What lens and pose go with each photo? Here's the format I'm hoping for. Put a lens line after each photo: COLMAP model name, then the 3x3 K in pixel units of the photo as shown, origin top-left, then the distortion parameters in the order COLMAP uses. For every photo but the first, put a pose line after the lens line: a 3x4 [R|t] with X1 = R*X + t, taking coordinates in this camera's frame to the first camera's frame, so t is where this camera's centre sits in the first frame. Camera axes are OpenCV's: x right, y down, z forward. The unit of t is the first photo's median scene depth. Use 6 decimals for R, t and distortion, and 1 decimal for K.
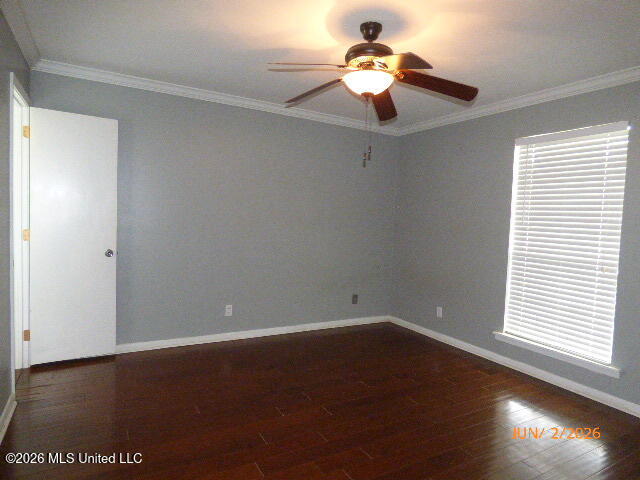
lens RADIAL K [[393.4, 0, 320.0], [0, 393.4, 240.0], [0, 0, 1]] dist [-0.008312, -0.001093]
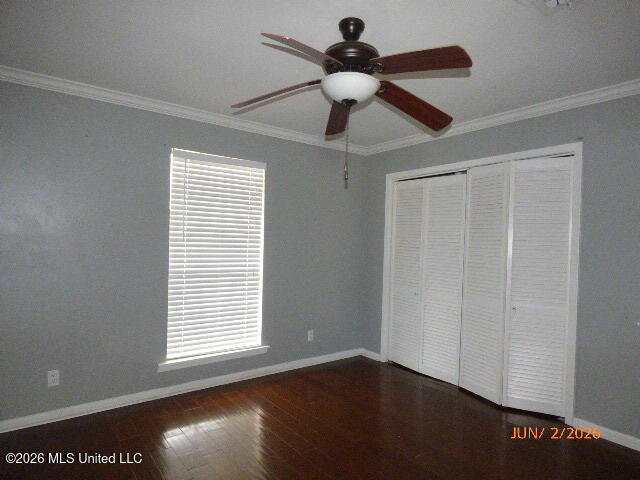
lens RADIAL K [[393.4, 0, 320.0], [0, 393.4, 240.0], [0, 0, 1]] dist [-0.008312, -0.001093]
pose [[-0.132083, -0.047455, 0.990102, -0.503547], [0.027651, 0.998288, 0.051537, -0.086412], [-0.990853, 0.034185, -0.130545, 0.833437]]
